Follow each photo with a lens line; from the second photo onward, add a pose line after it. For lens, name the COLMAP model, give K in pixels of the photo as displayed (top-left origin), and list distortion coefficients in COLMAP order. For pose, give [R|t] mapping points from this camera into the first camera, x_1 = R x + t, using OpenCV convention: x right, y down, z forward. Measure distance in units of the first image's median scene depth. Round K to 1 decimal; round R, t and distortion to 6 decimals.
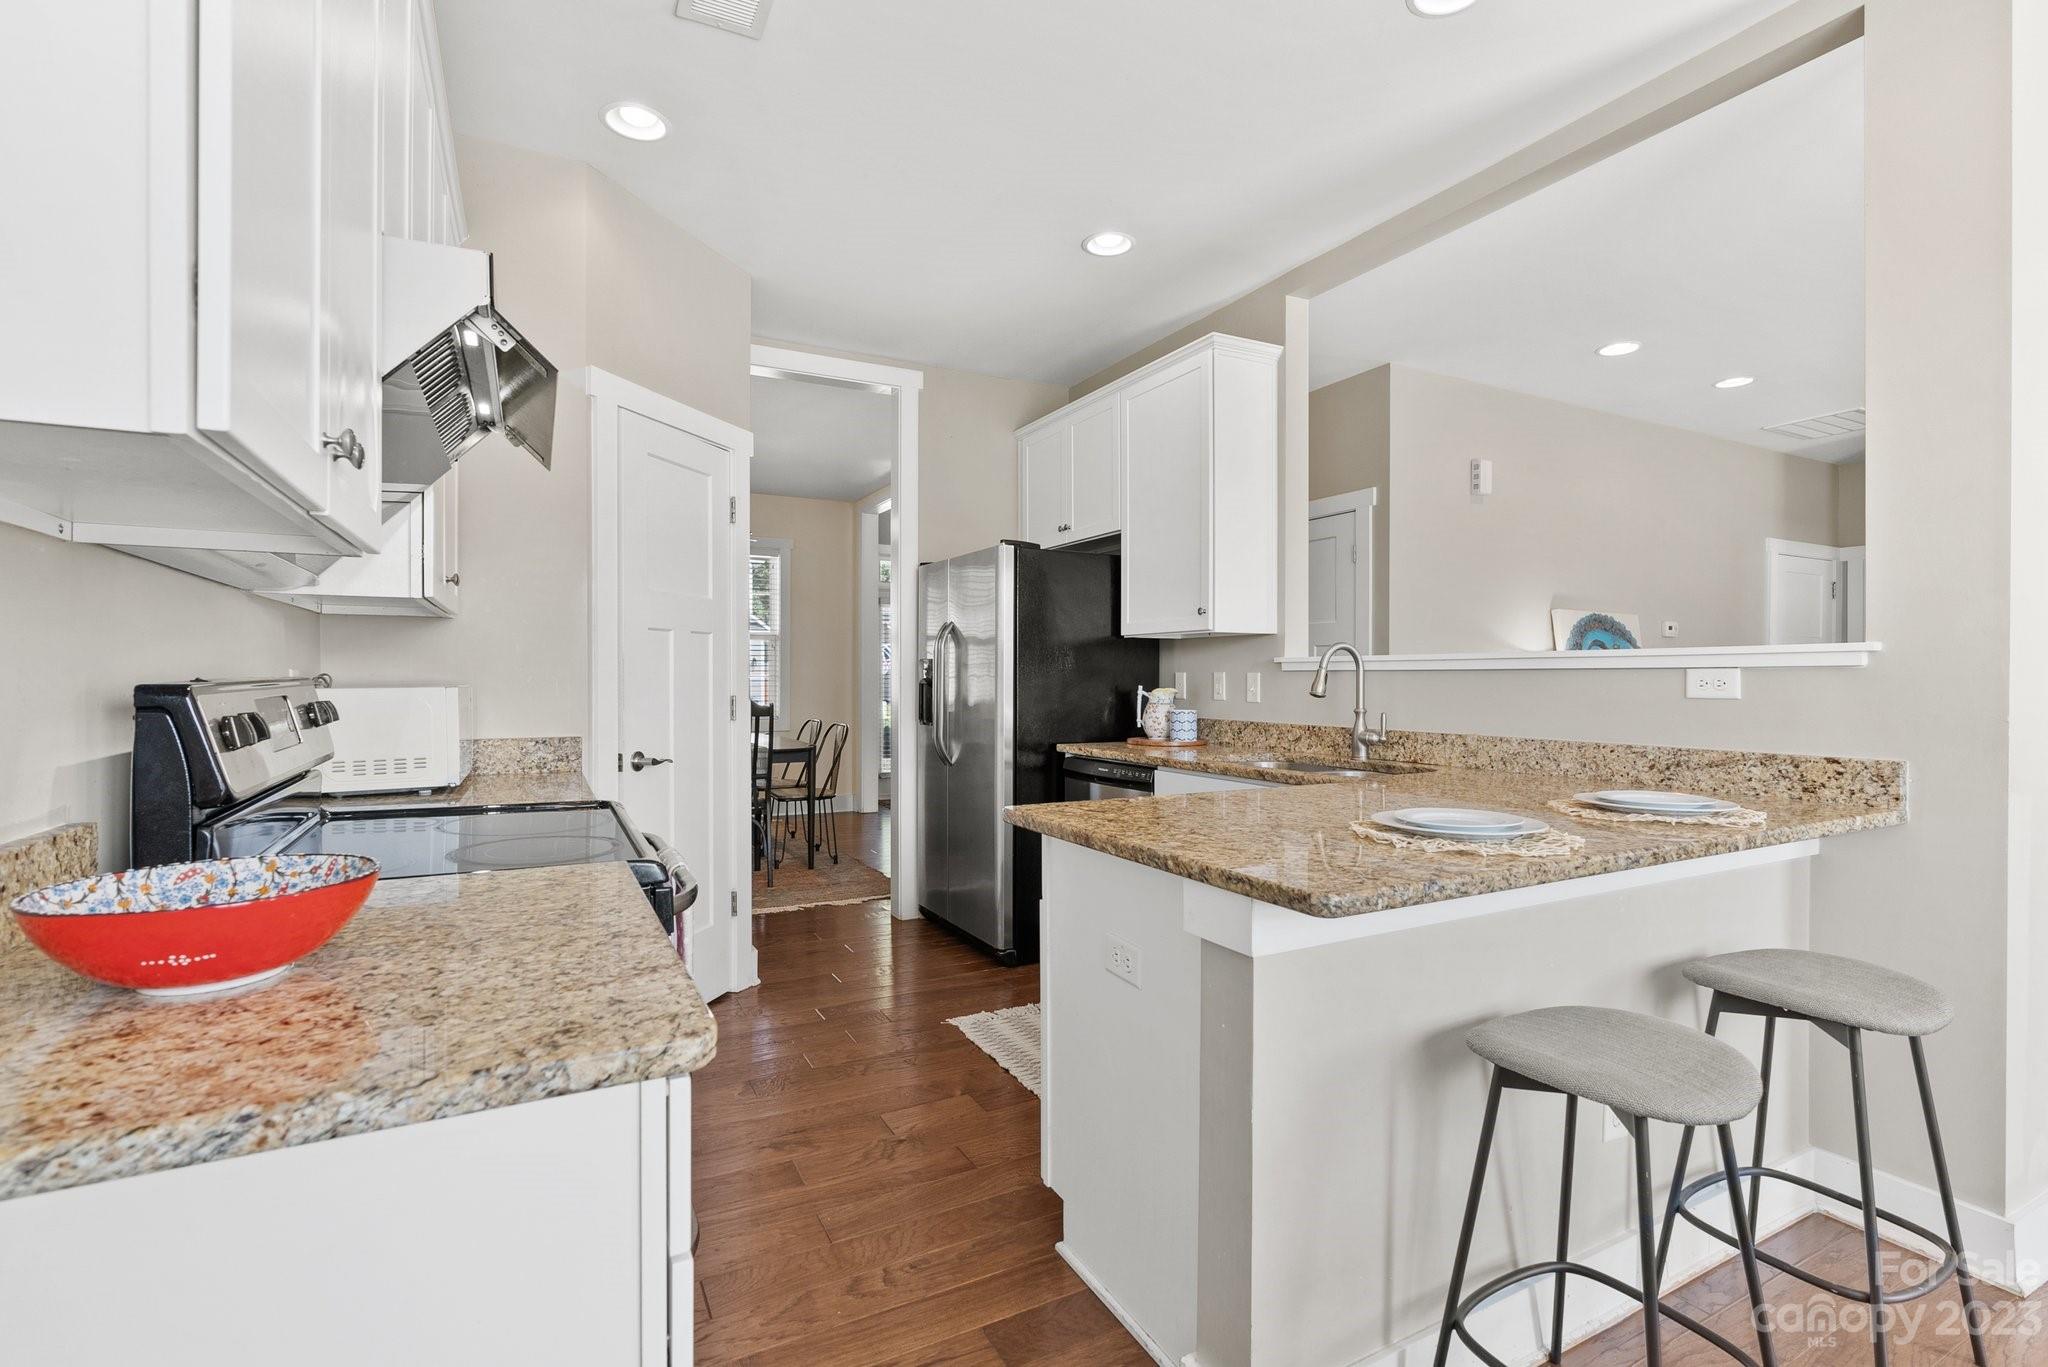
lens RADIAL K [[933.9, 0, 1027.8], [0, 933.9, 679.3], [0, 0, 1]] dist [-0.012910, 0.004545]
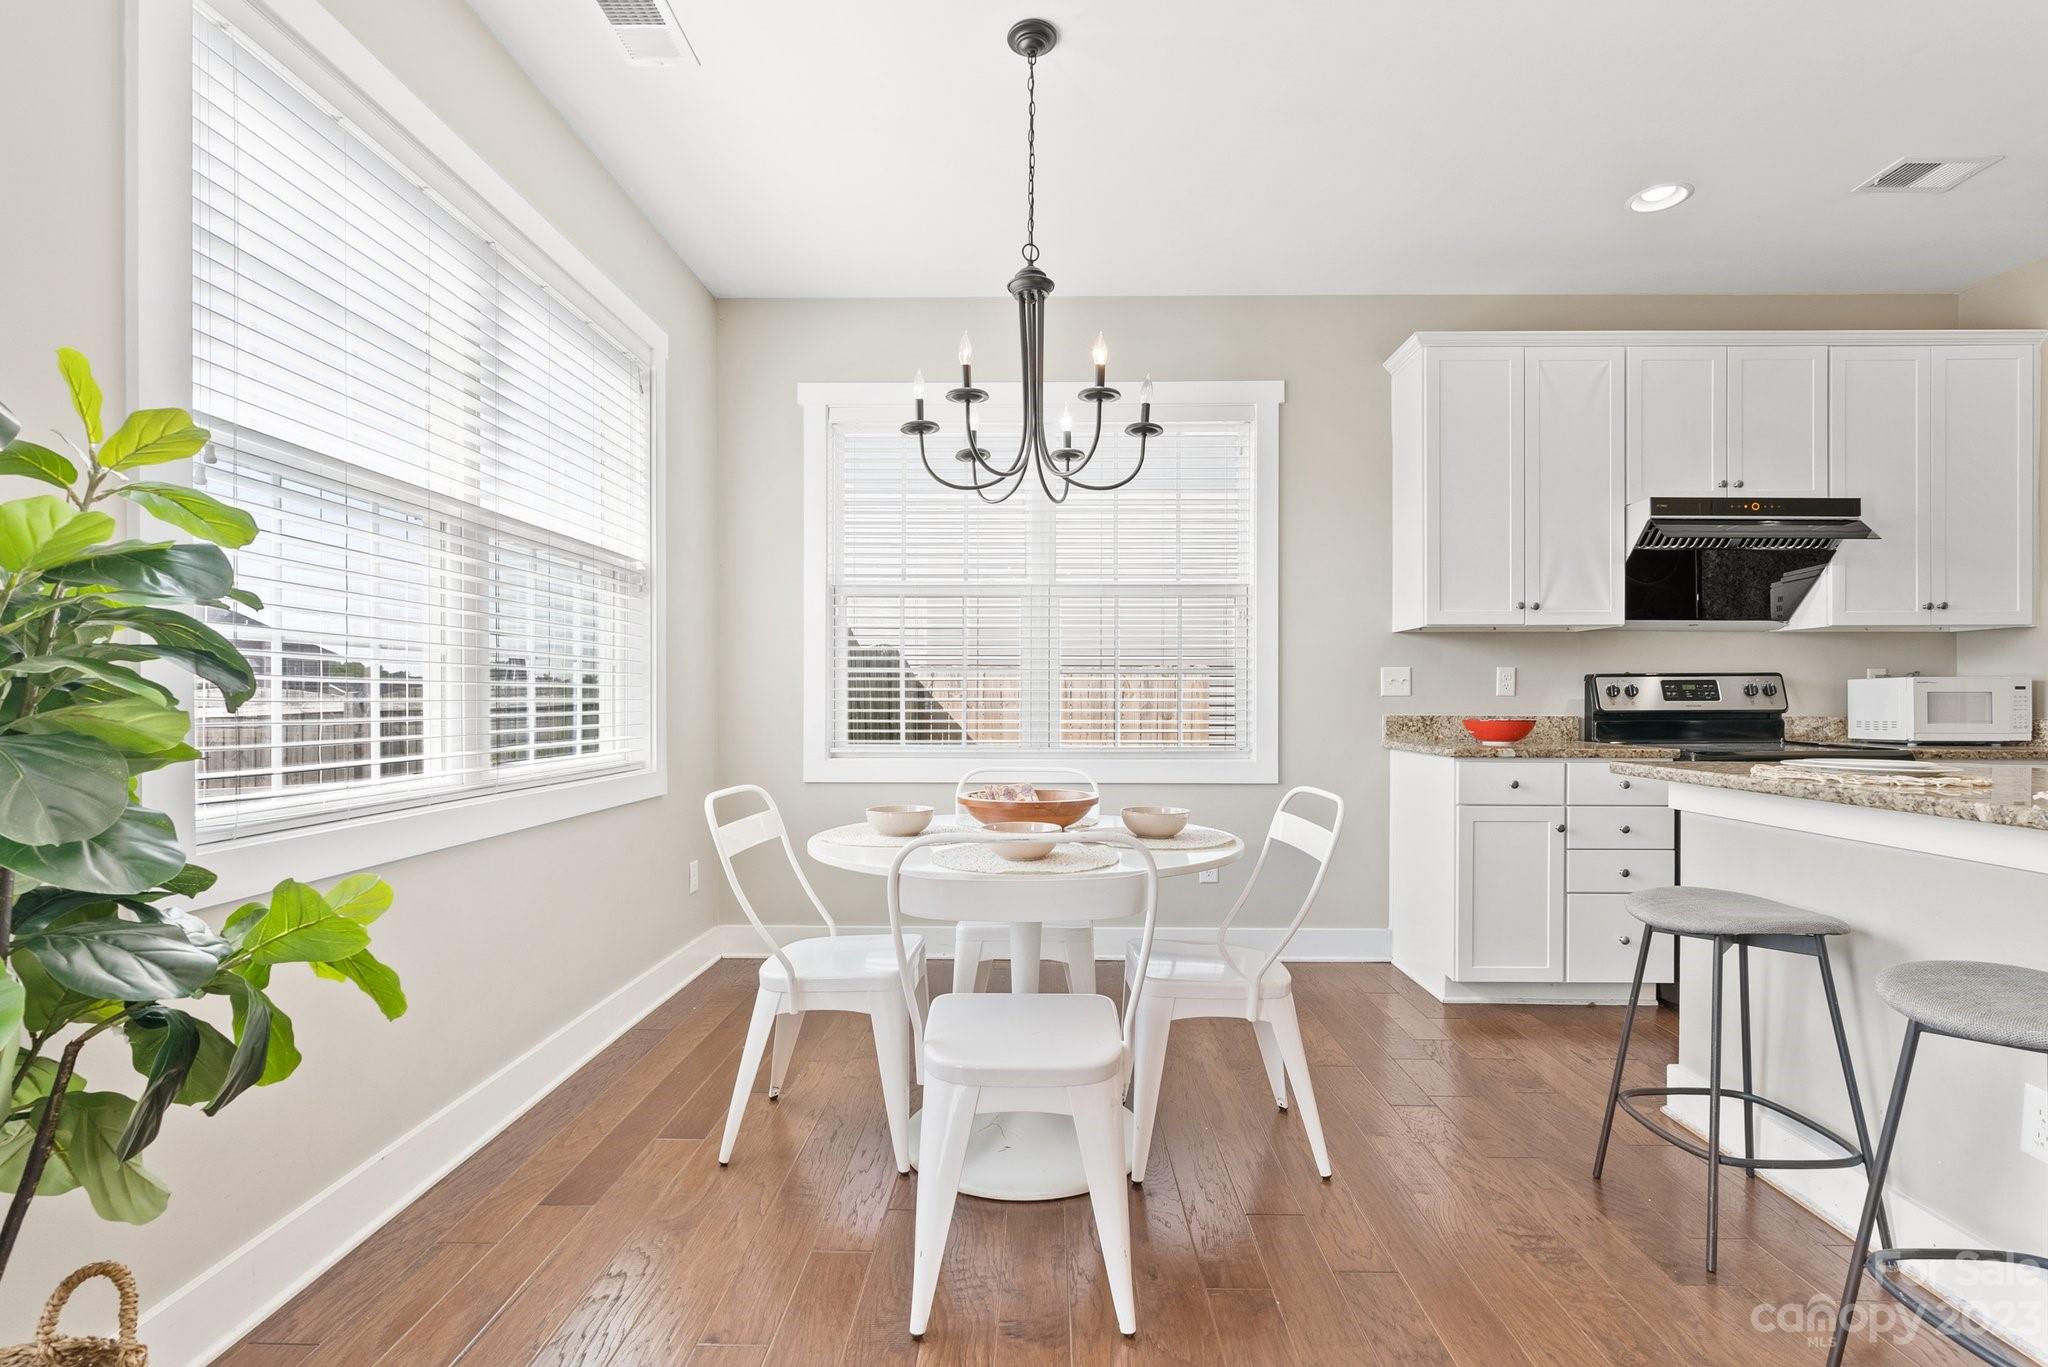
lens RADIAL K [[944.2, 0, 1029.6], [0, 944.2, 701.2], [0, 0, 1]] dist [-0.011575, 0.005355]
pose [[-0.480474, -0.000389, -0.877009, 1.153464], [-0.005895, 0.999979, 0.002787, 0.041563], [0.876989, 0.006509, -0.480466, 0.363775]]
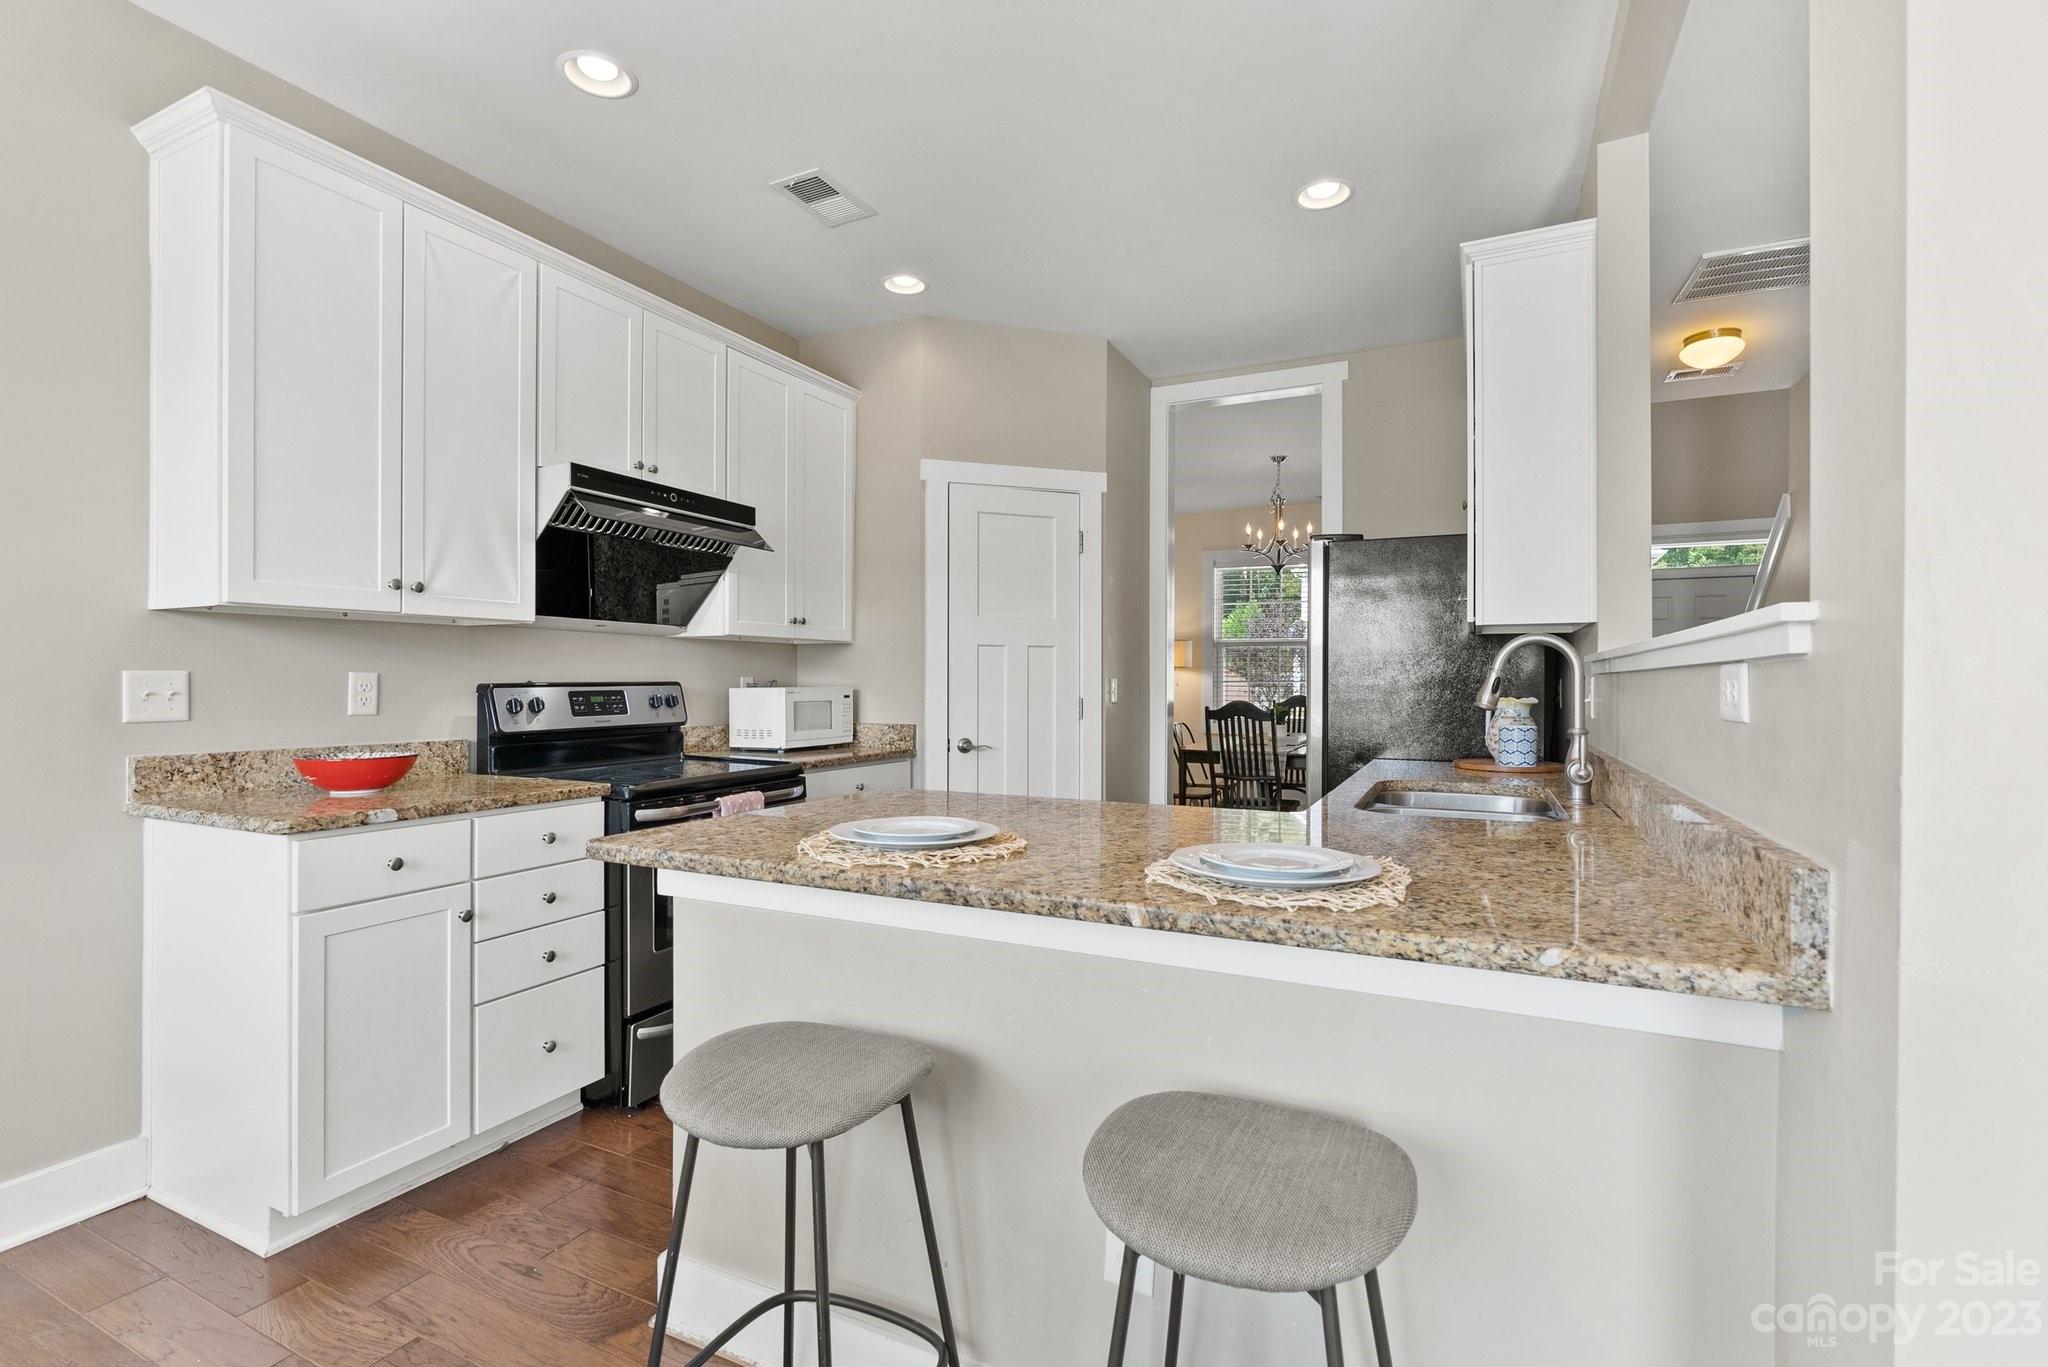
lens RADIAL K [[933.9, 0, 1027.8], [0, 933.9, 679.3], [0, 0, 1]] dist [-0.012910, 0.004545]
pose [[0.593543, -0.002498, -0.804798, 0.743449], [-0.004609, 0.999968, -0.006503, 0.001732], [0.804789, 0.007569, 0.593513, 0.297336]]
